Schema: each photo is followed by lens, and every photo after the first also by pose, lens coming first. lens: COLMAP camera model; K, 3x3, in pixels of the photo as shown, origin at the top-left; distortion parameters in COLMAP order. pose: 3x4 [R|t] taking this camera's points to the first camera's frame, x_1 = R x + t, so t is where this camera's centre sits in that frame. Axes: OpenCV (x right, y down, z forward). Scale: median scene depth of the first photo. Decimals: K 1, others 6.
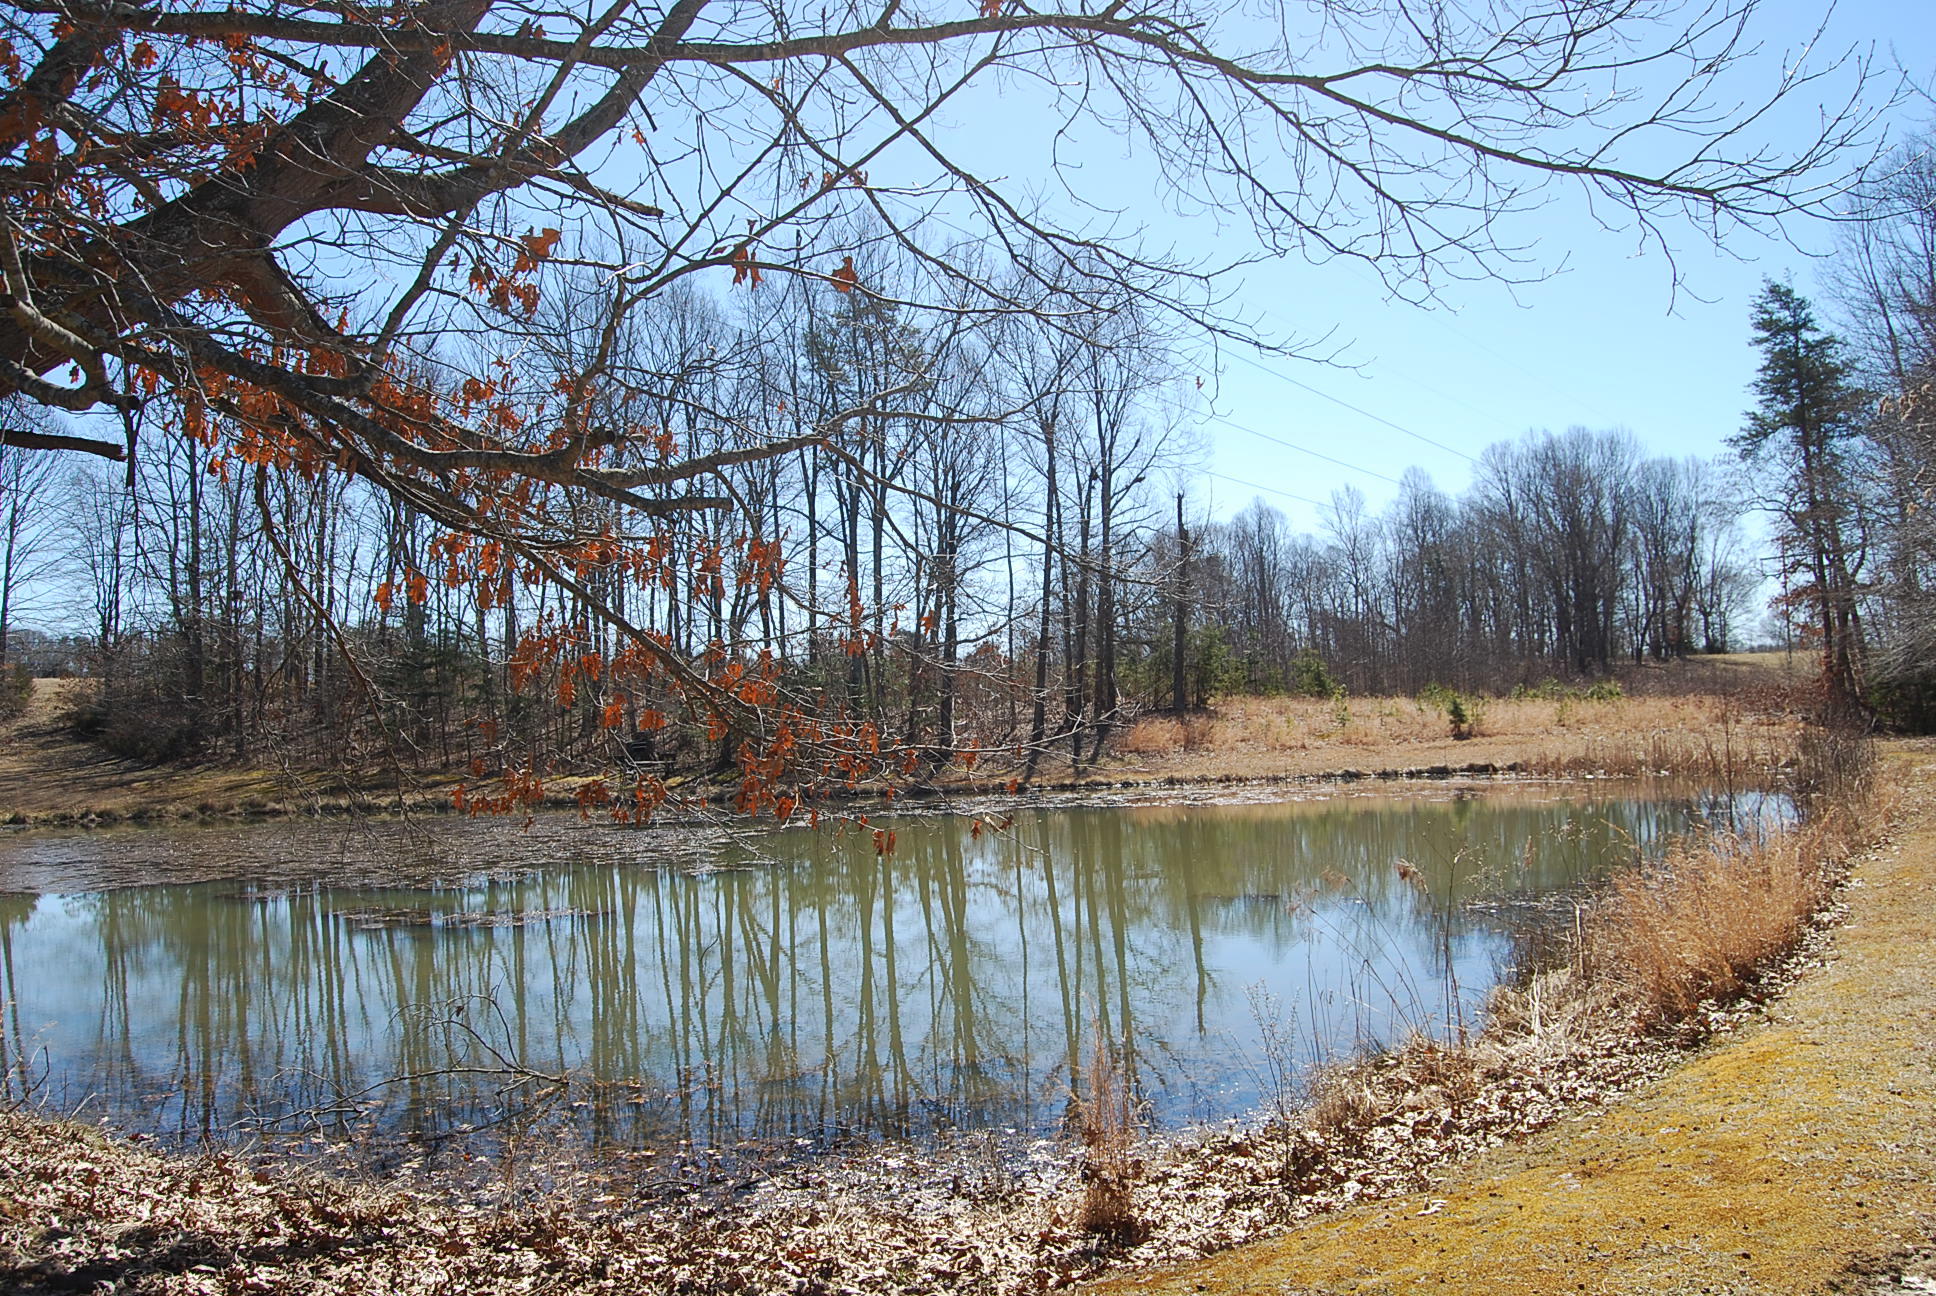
lens RADIAL K [[1495.6, 0, 964.3], [0, 1495.6, 636.2], [0, 0, 1]] dist [-0.099836, 0.039290]
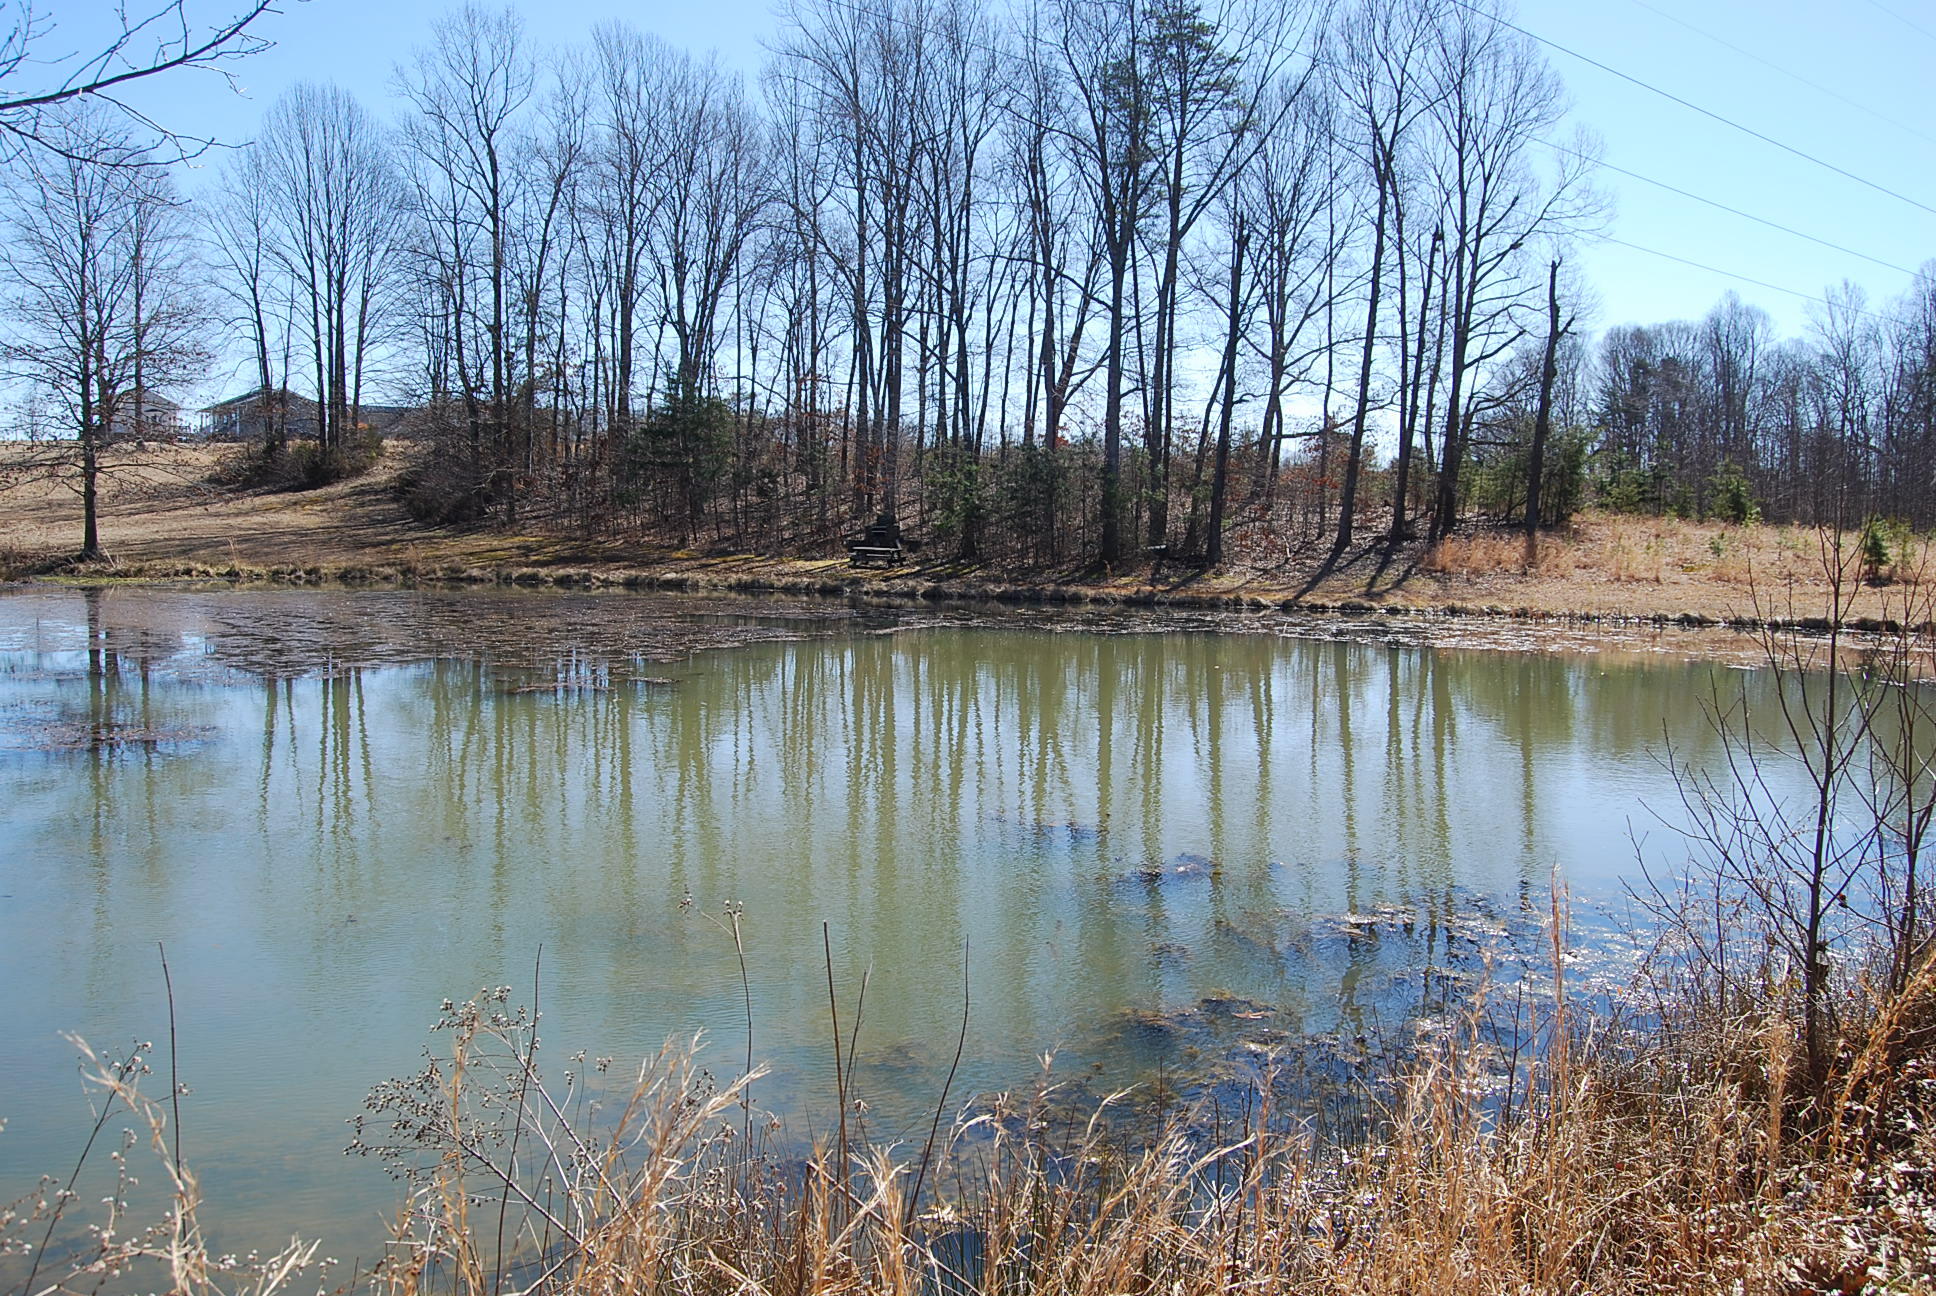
lens RADIAL K [[1495.6, 0, 976.0], [0, 1495.6, 644.0], [0, 0, 1]] dist [-0.099836, 0.039290]
pose [[0.956012, 0.077300, -0.282957, 0.102589], [-0.037103, 0.988771, 0.144758, 0.008344], [0.290970, -0.127891, 0.948146, 0.148156]]
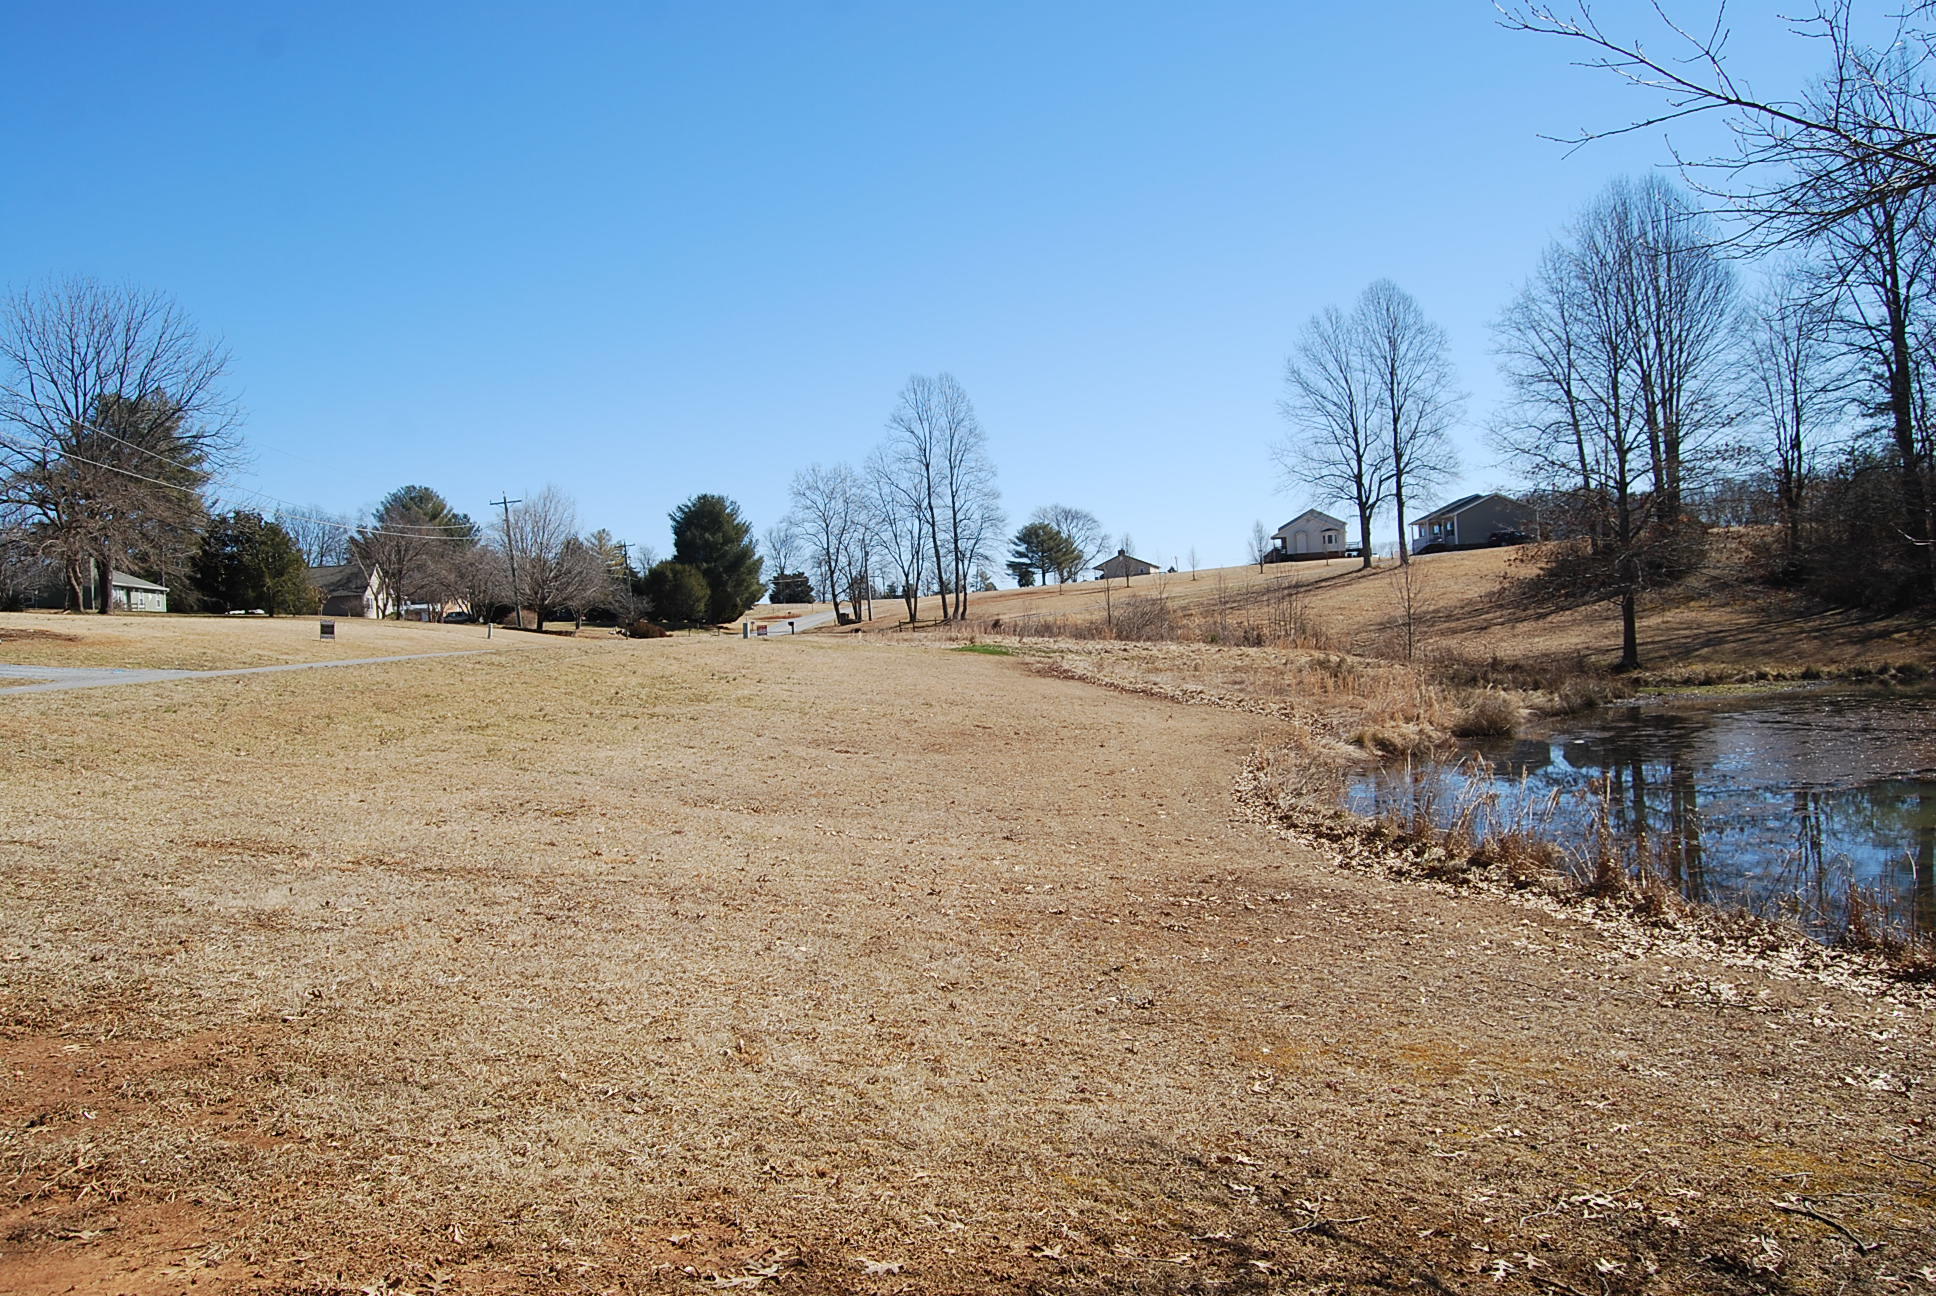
lens RADIAL K [[1495.6, 0, 991.6], [0, 1495.6, 645.4], [0, 0, 1]] dist [-0.099836, 0.039290]
pose [[0.580546, 0.008537, -0.814183, -0.159392], [0.080630, 0.994427, 0.067920, 0.001190], [0.810225, -0.105078, 0.576622, 0.020584]]
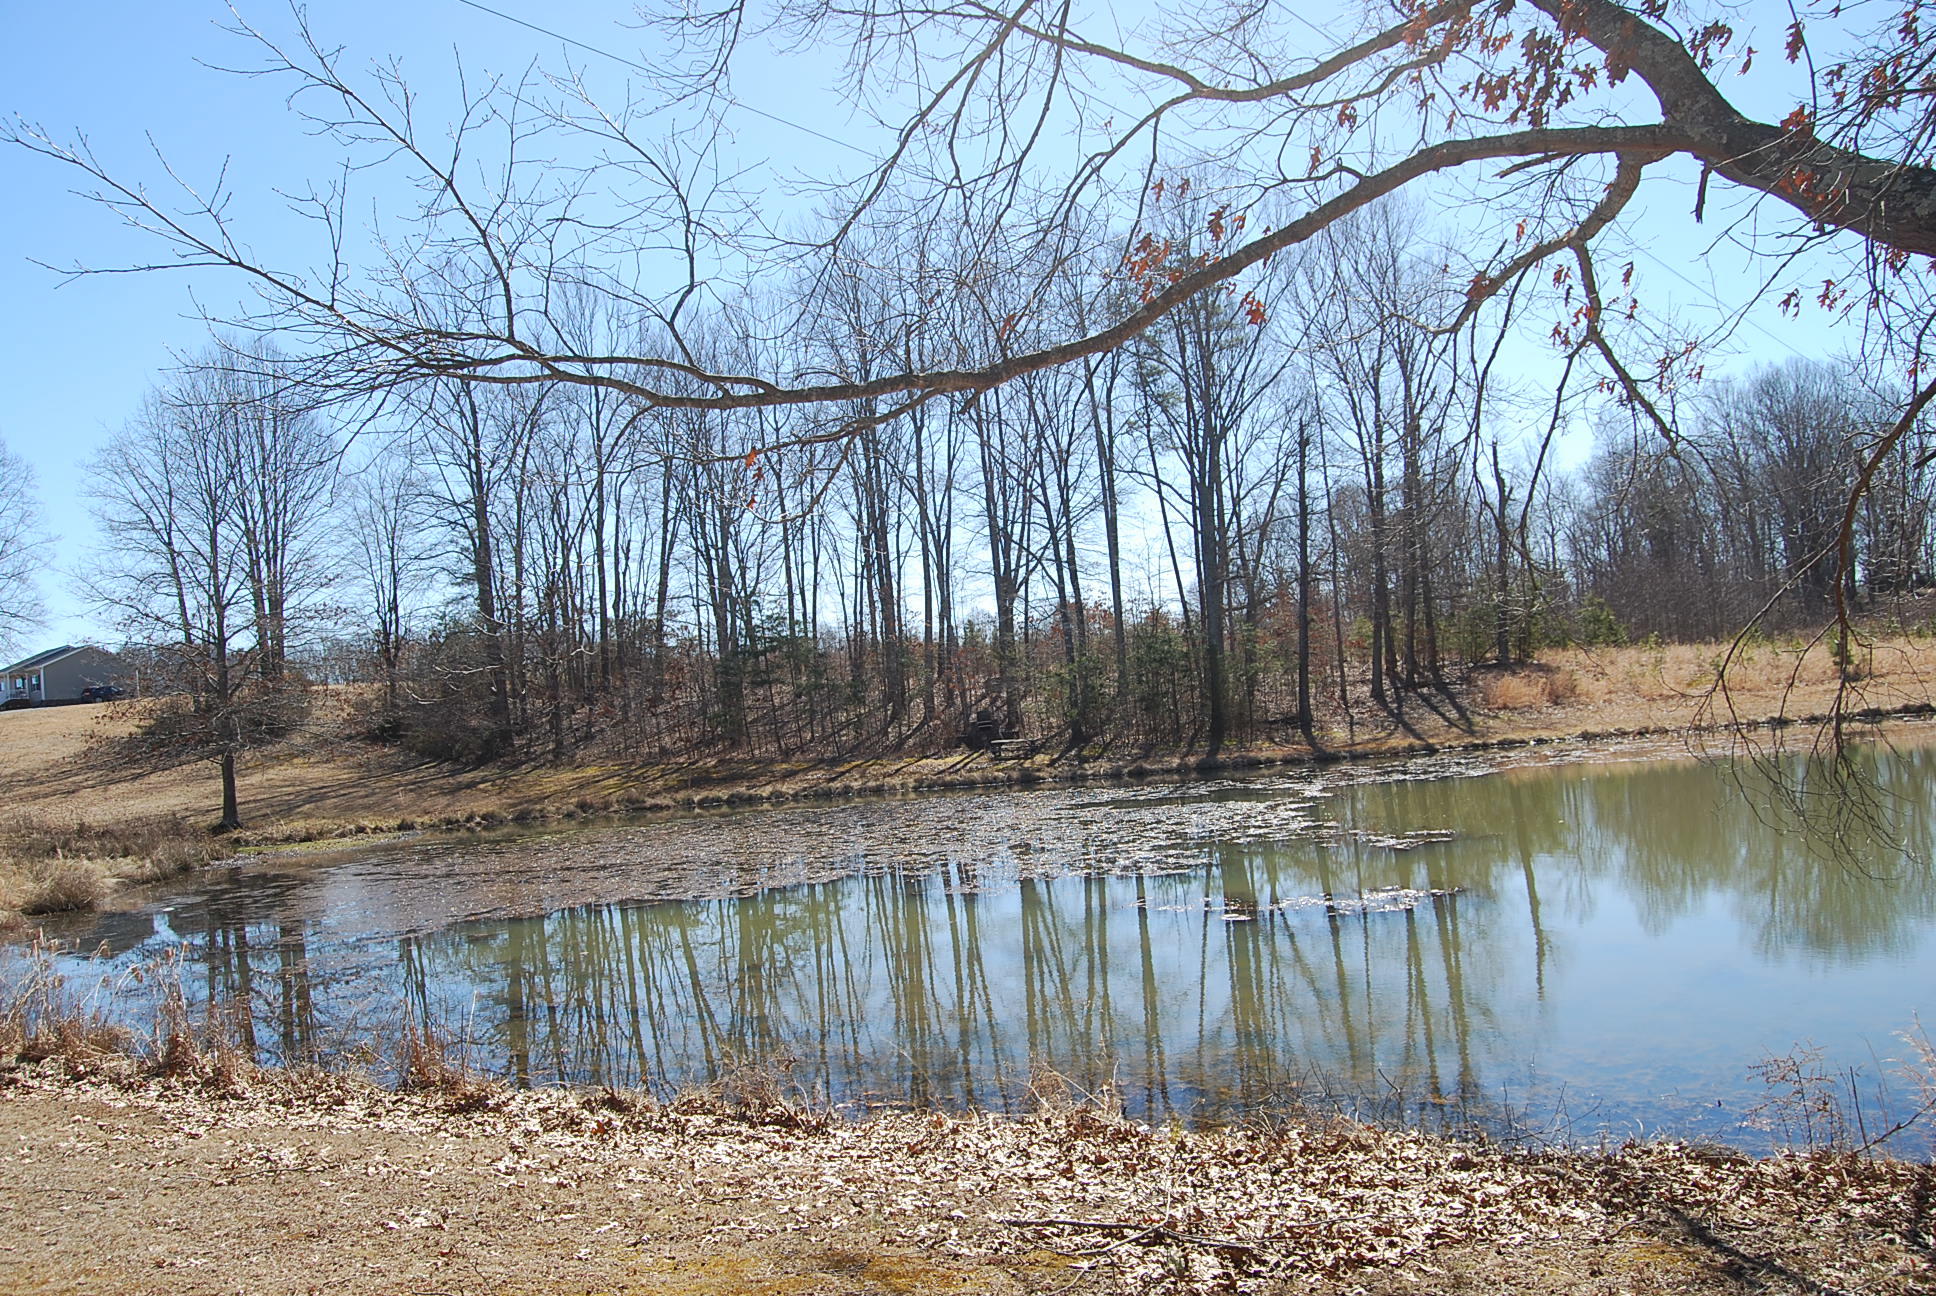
lens RADIAL K [[1495.6, 0, 961.9], [0, 1495.6, 638.6], [0, 0, 1]] dist [-0.099836, 0.039290]
pose [[0.995836, -0.044464, -0.079586, -0.156296], [0.045812, 0.998835, 0.015188, 0.001448], [0.078818, -0.018770, 0.996712, 0.023618]]
